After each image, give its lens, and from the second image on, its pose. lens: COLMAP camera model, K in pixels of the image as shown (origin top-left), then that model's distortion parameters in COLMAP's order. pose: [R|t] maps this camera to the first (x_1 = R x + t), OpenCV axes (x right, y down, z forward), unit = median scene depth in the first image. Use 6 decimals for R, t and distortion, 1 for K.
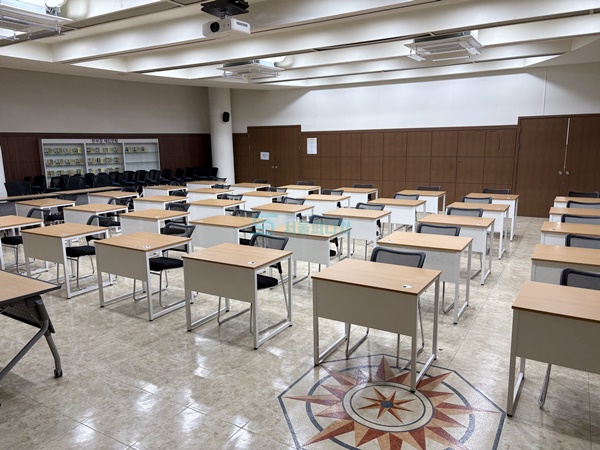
lens RADIAL K [[457.0, 0, 282.8], [0, 457.0, 200.8], [0, 0, 1]] dist [0.054457, -0.049261]
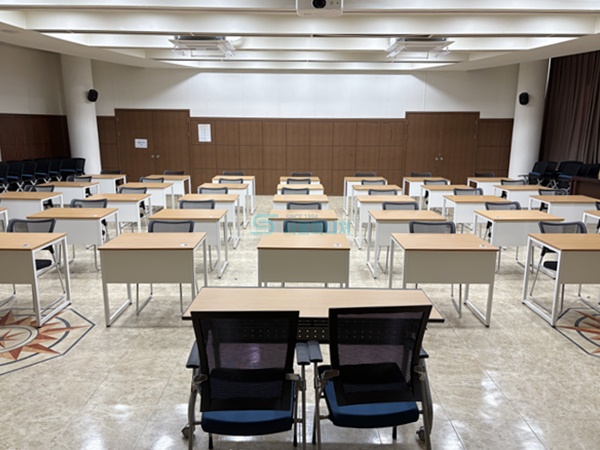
lens RADIAL K [[457.0, 0, 253.7], [0, 457.0, 216.0], [0, 0, 1]] dist [0.054457, -0.049261]
pose [[0.844516, -0.087086, 0.528402, -0.348227], [0.048816, 0.995100, 0.085983, -0.026487], [-0.533300, -0.046820, 0.844629, 0.145300]]
